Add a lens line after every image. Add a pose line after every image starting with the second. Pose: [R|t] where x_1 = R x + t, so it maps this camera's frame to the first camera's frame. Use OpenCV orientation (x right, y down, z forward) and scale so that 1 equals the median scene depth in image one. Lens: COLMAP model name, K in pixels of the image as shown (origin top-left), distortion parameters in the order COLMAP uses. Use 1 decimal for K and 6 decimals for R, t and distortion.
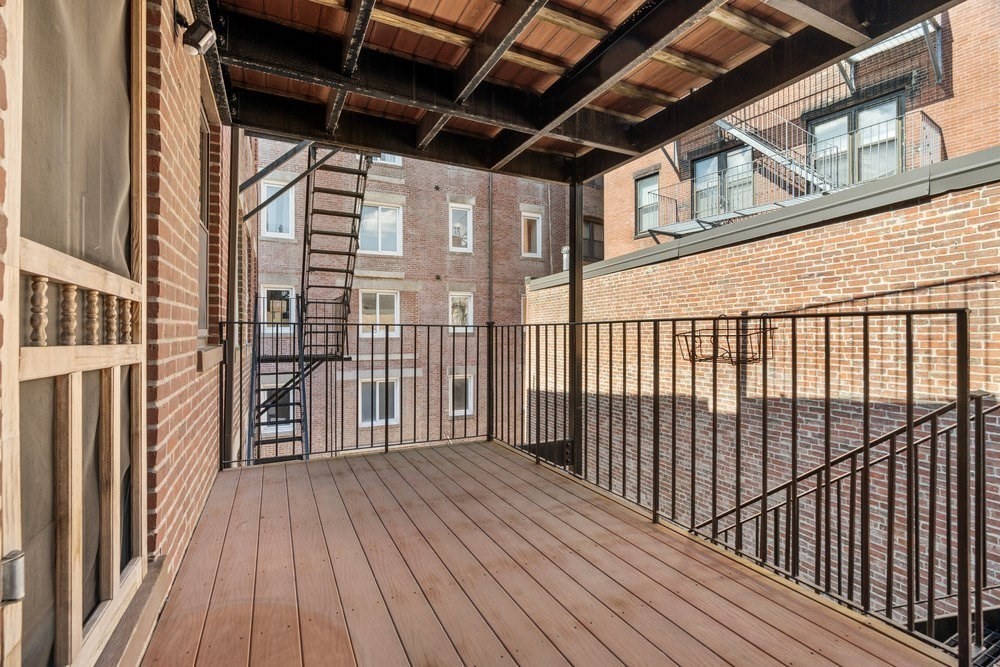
lens RADIAL K [[453.4, 0, 497.6], [0, 453.4, 328.4], [0, 0, 1]] dist [-0.010663, 0.003658]
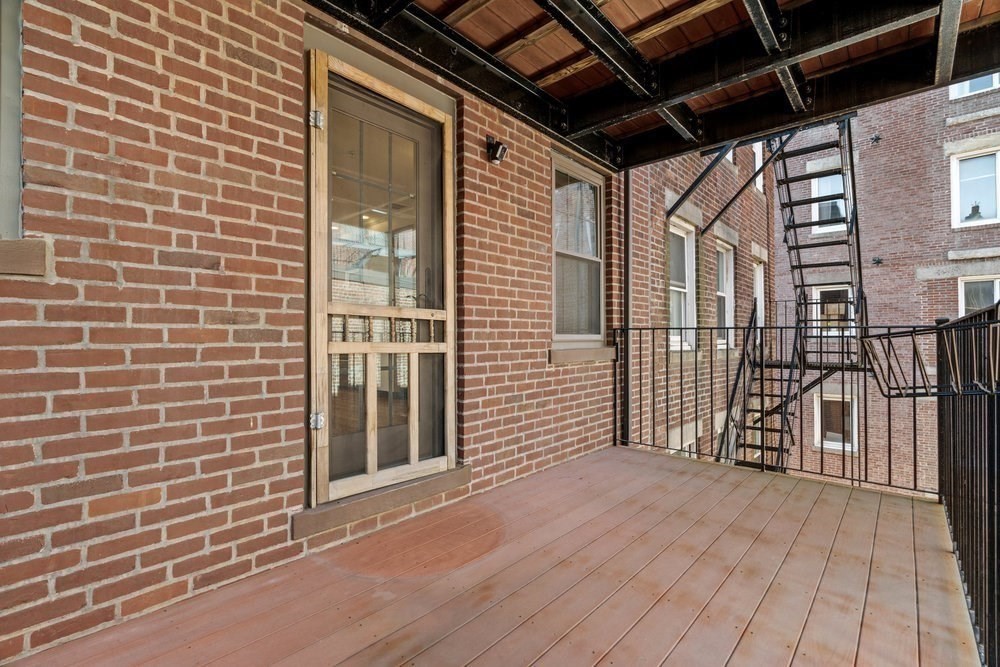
lens RADIAL K [[453.4, 0, 496.5], [0, 453.4, 337.1], [0, 0, 1]] dist [-0.010663, 0.003658]
pose [[0.362018, -0.001140, -0.932170, 0.460236], [0.007645, 0.999969, 0.001746, 0.004600], [0.932140, -0.007759, 0.362016, 0.229042]]
